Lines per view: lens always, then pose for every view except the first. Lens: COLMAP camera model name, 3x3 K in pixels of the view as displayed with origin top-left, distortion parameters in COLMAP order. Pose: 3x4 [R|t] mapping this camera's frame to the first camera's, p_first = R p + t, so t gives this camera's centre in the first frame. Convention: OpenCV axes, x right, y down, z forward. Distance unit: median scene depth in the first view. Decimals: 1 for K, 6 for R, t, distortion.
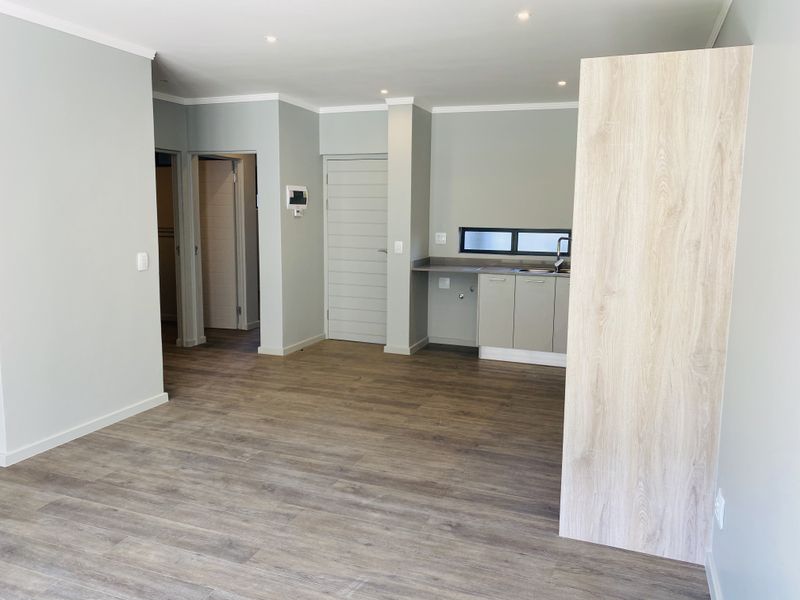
lens RADIAL K [[606.9, 0, 400.0], [0, 606.9, 300.0], [0, 0, 1]] dist [0.095462, -0.210740]
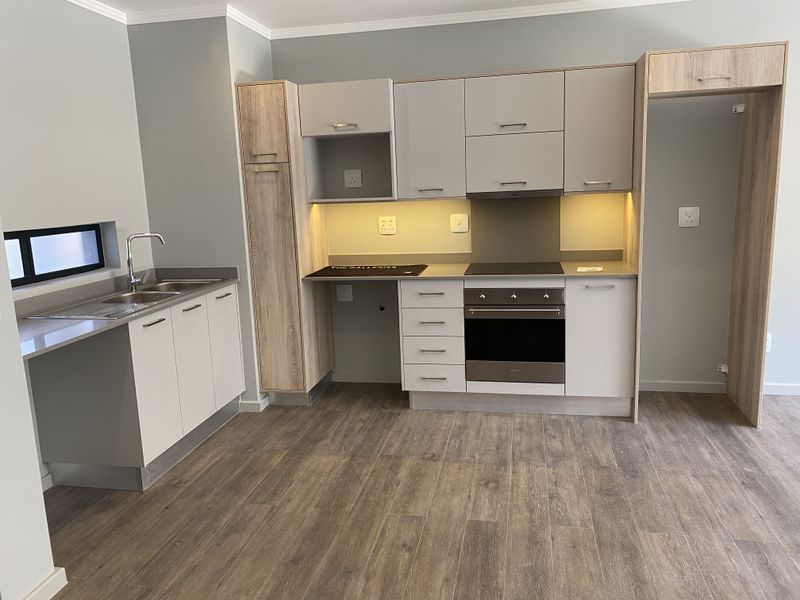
lens RADIAL K [[610.5, 0, 398.3], [0, 610.5, 295.8], [0, 0, 1]] dist [0.043296, -0.064945]
pose [[-0.169070, -0.180556, 0.968925, -0.527785], [0.179486, 0.960998, 0.210398, -0.181559], [-0.969123, 0.209480, -0.130069, 1.231978]]
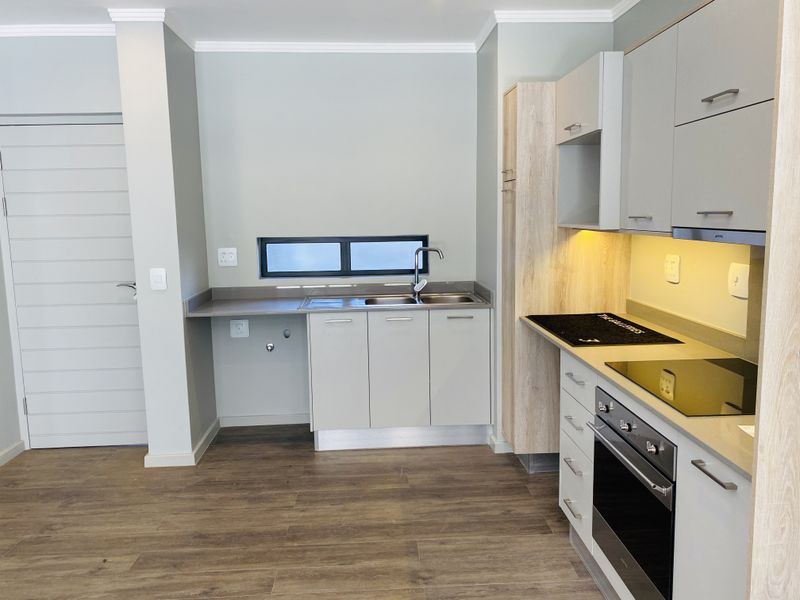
lens RADIAL K [[615.7, 0, 400.2], [0, 615.7, 292.4], [0, 0, 1]] dist [0.013124, -0.003564]
pose [[0.915293, -0.081350, 0.394488, -0.034793], [0.088541, 0.996073, -0.000026, -0.081374], [-0.392936, 0.034953, 0.918901, 0.582729]]
